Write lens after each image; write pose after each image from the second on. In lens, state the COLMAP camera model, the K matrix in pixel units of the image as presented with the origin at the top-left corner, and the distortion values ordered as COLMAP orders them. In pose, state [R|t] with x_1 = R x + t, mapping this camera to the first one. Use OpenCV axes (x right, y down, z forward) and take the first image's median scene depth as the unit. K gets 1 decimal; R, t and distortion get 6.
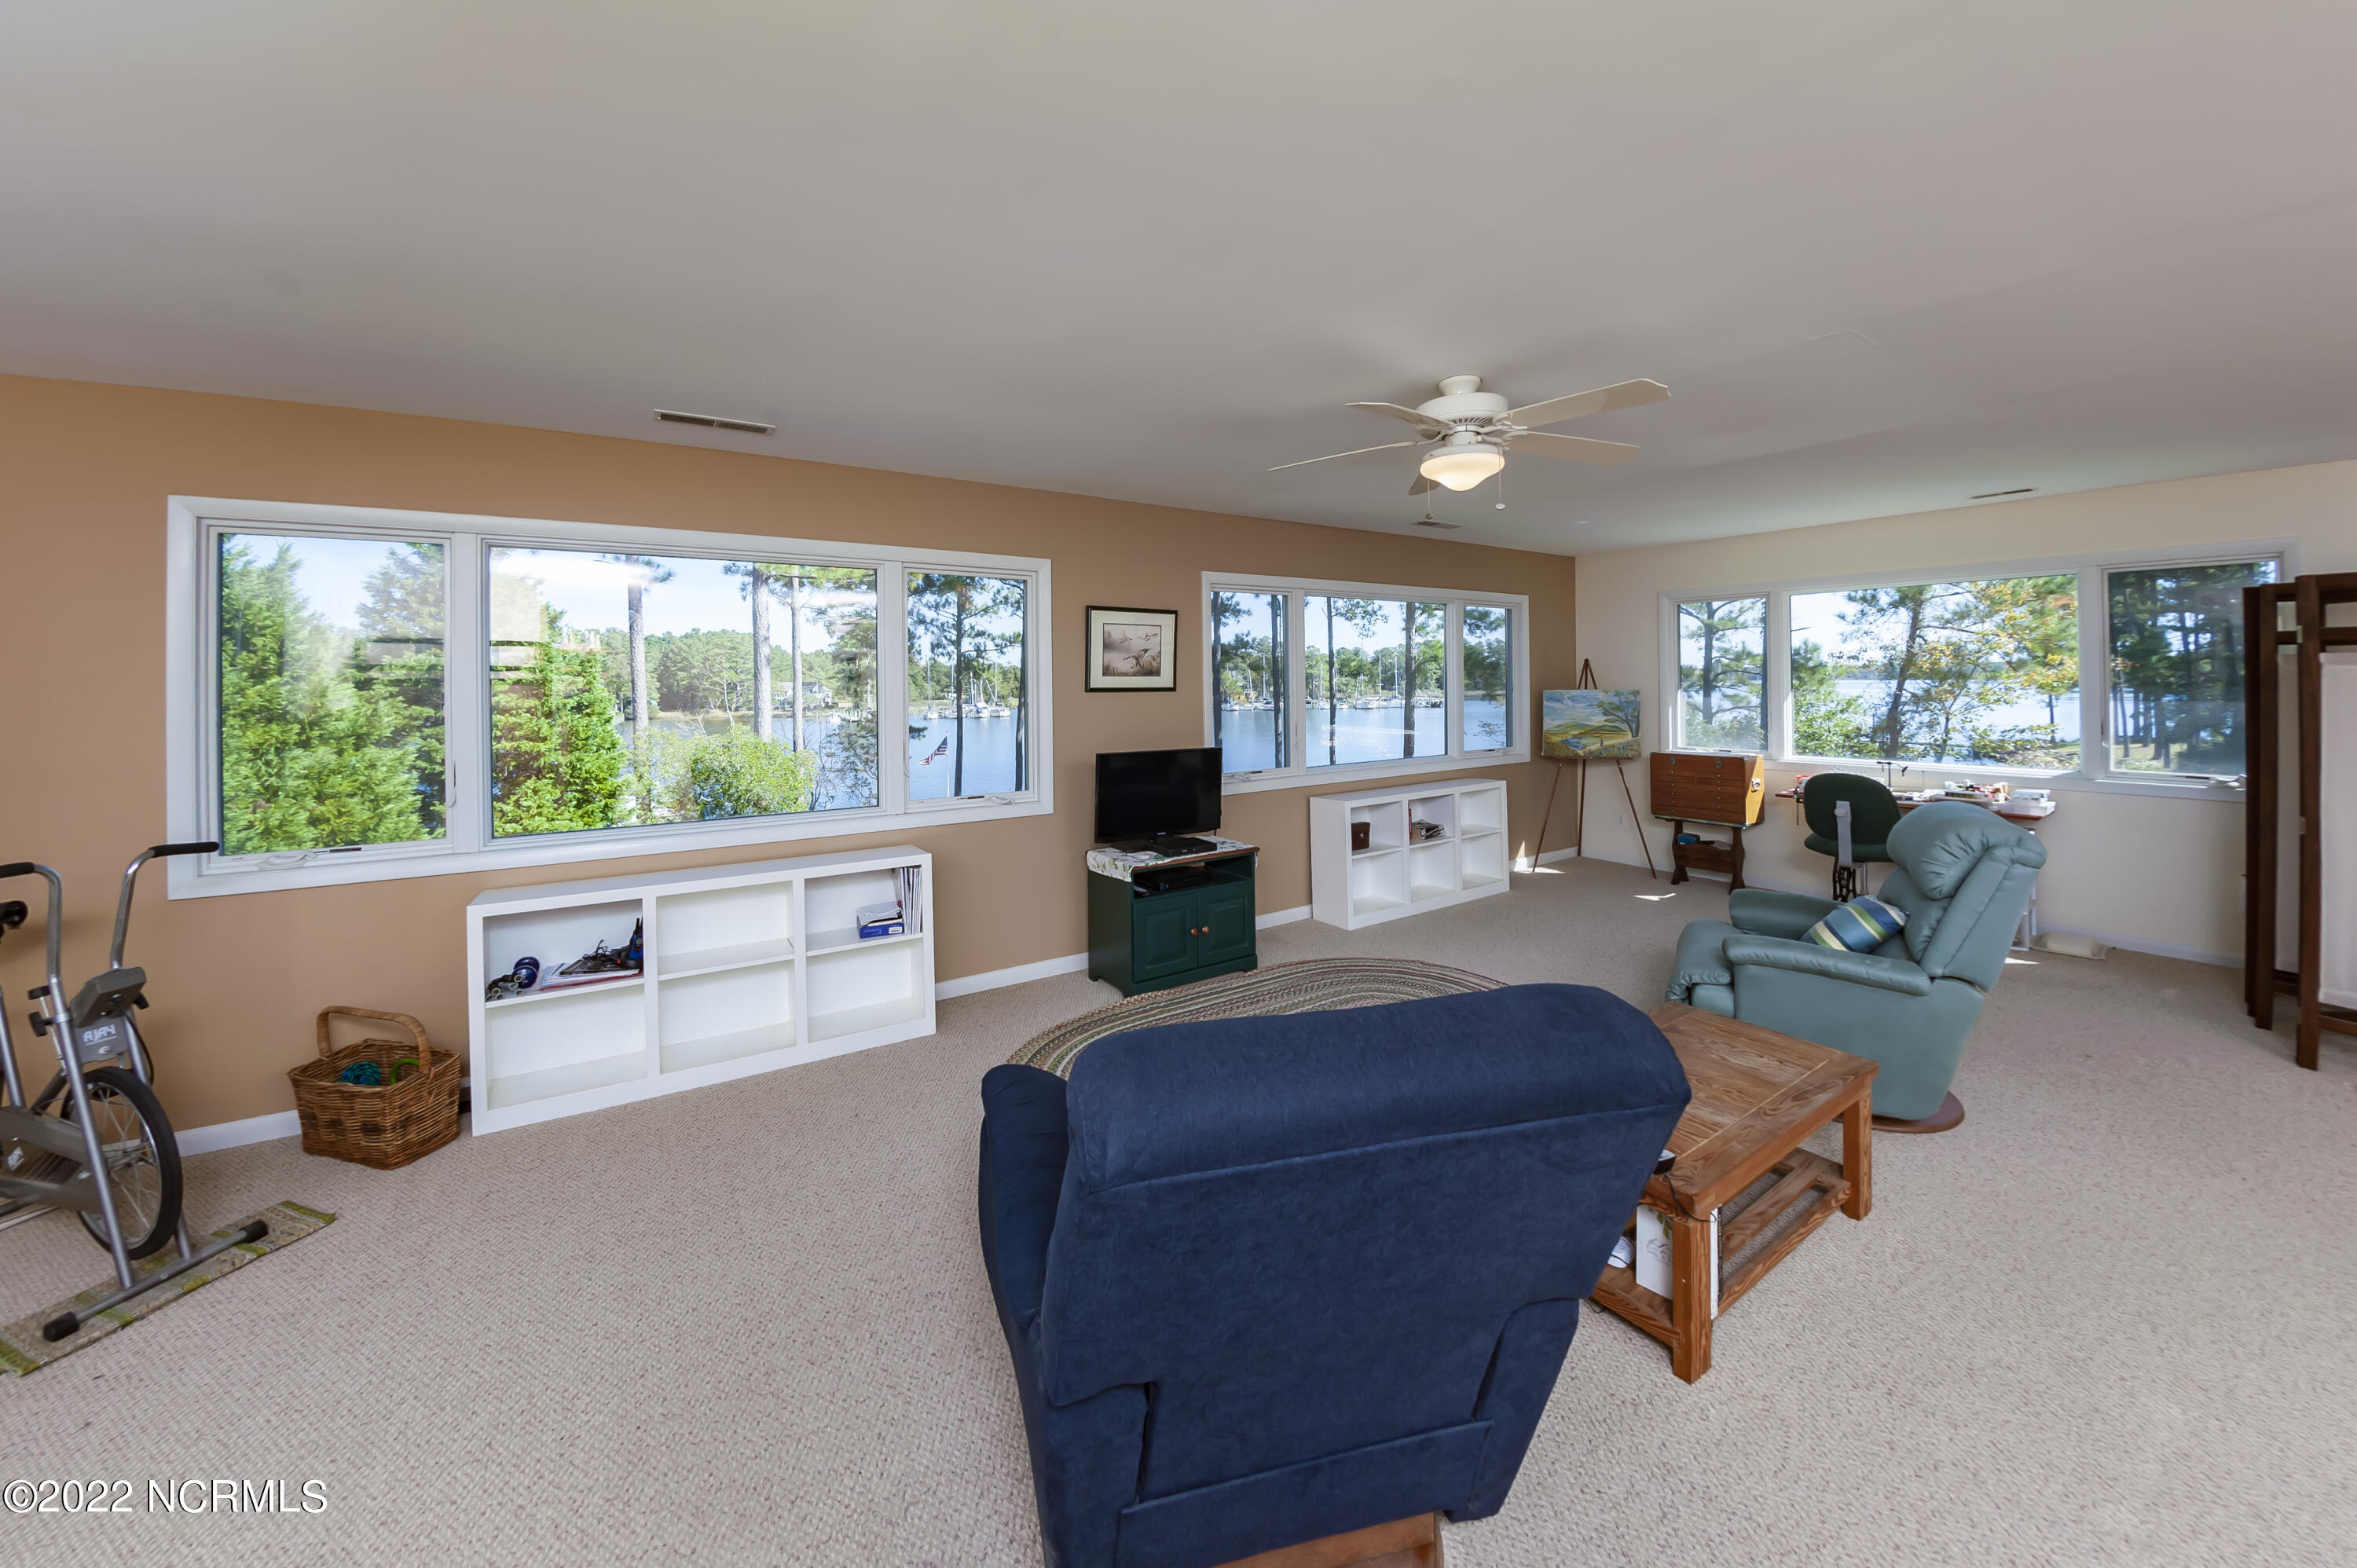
lens RADIAL K [[820.6, 0, 1189.0], [0, 820.6, 684.1], [0, 0, 1]] dist [-0.027191, -0.002669]
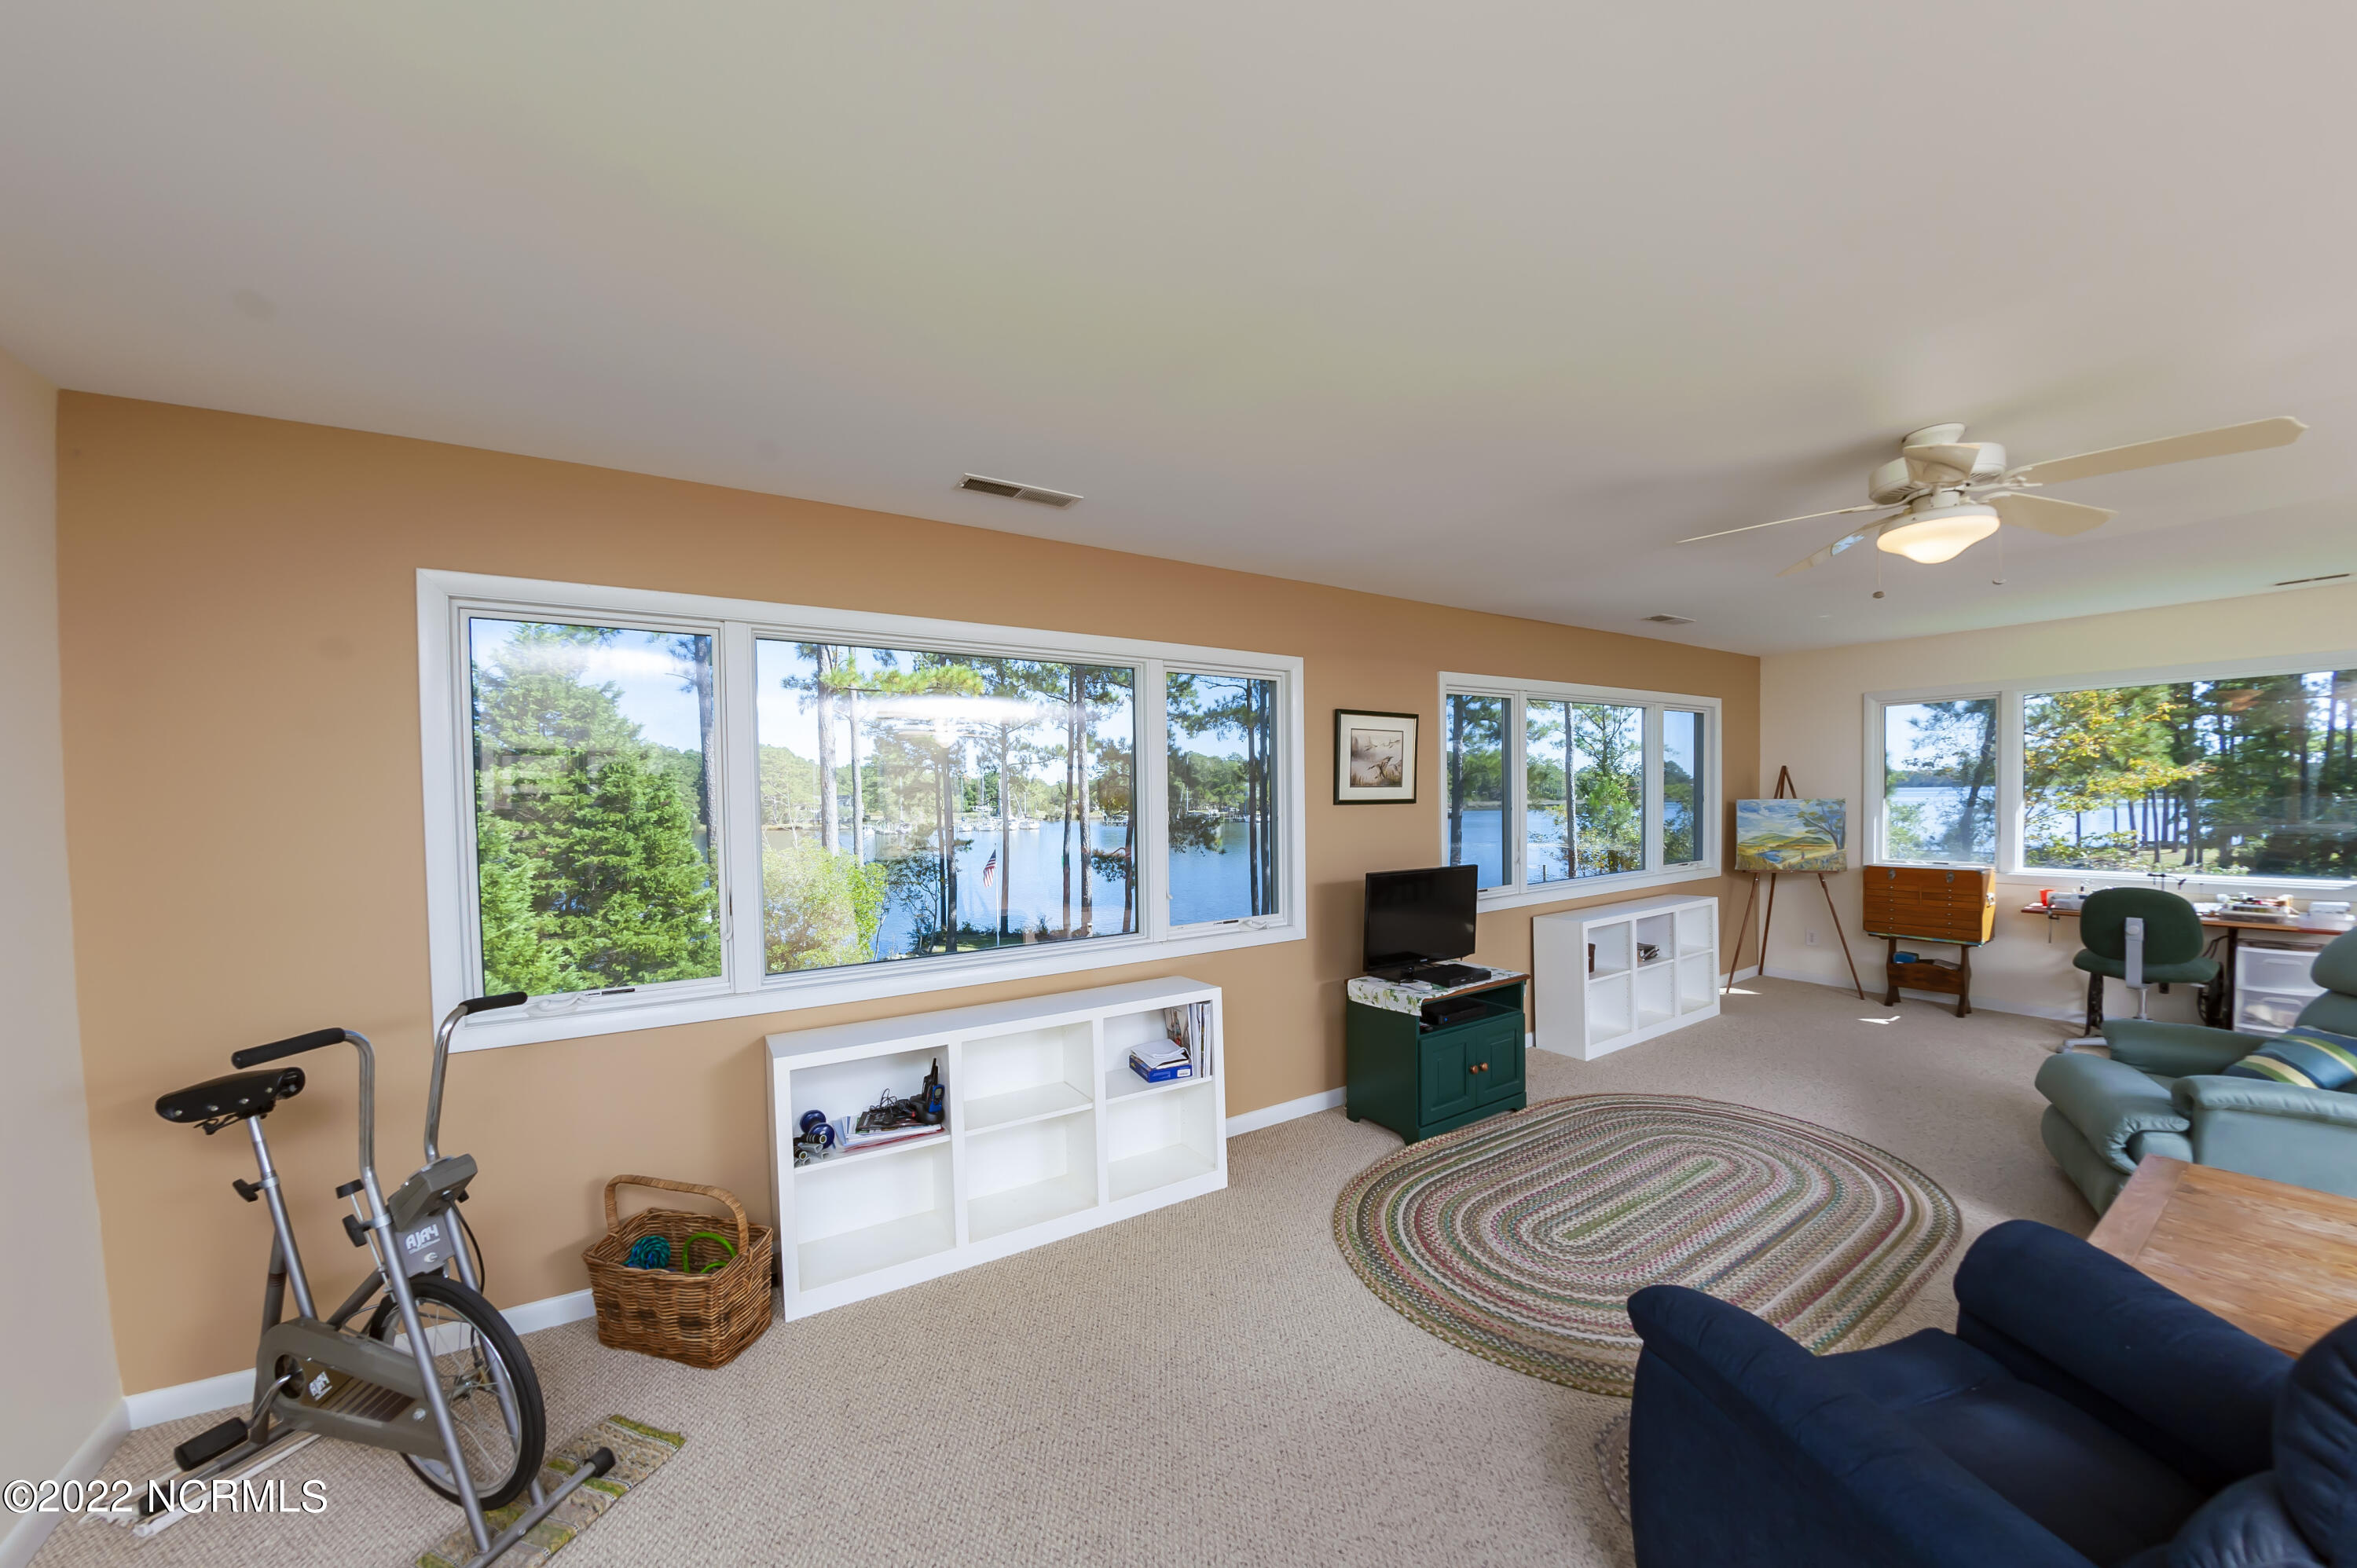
lens RADIAL K [[811.9, 0, 1178.5], [0, 811.9, 784.0], [0, 0, 1]] dist [-0.036480, -0.000082]
pose [[0.999335, -0.006168, -0.035929, -0.238073], [0.005662, 0.999884, -0.014175, -0.001432], [0.036012, 0.013962, 0.999254, 0.079747]]
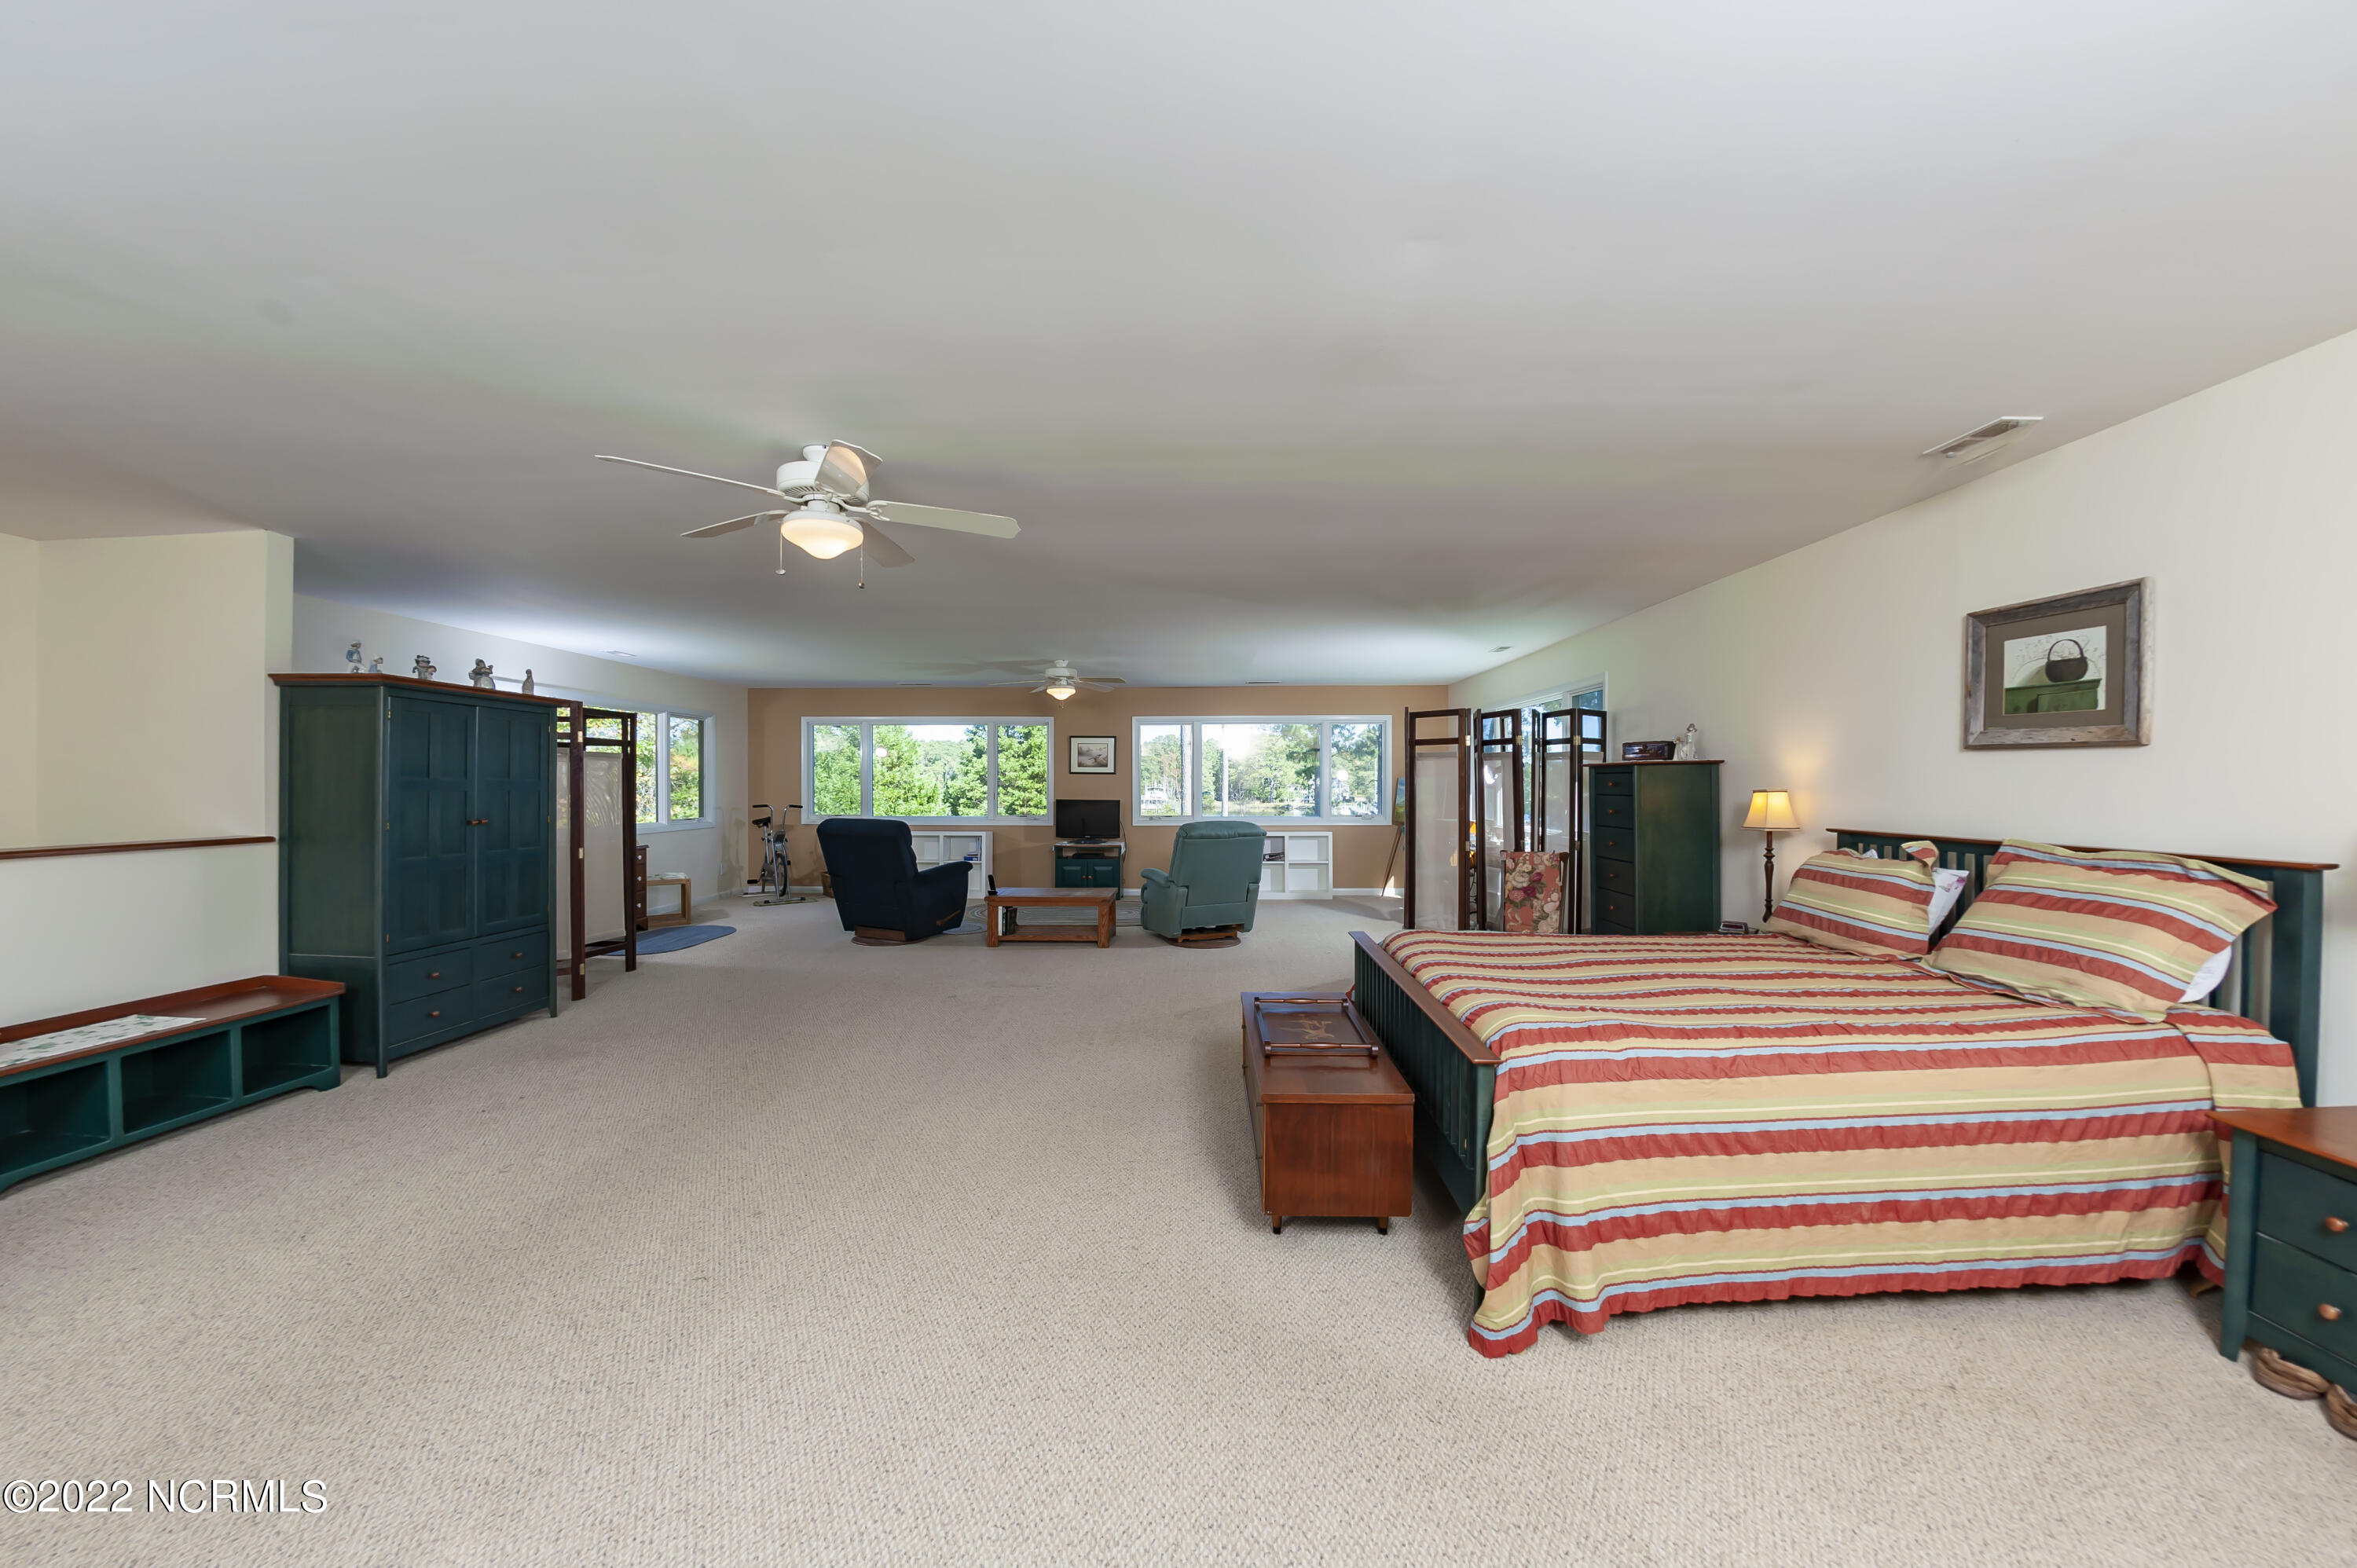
lens RADIAL K [[807.3, 0, 1178.5], [0, 807.3, 784.0], [0, 0, 1]] dist [-0.026075, -0.002708]
pose [[0.804492, 0.012363, -0.593835, 1.290960], [-0.010795, 0.999923, 0.006194, 0.018394], [0.593865, 0.001427, 0.804563, -0.556734]]
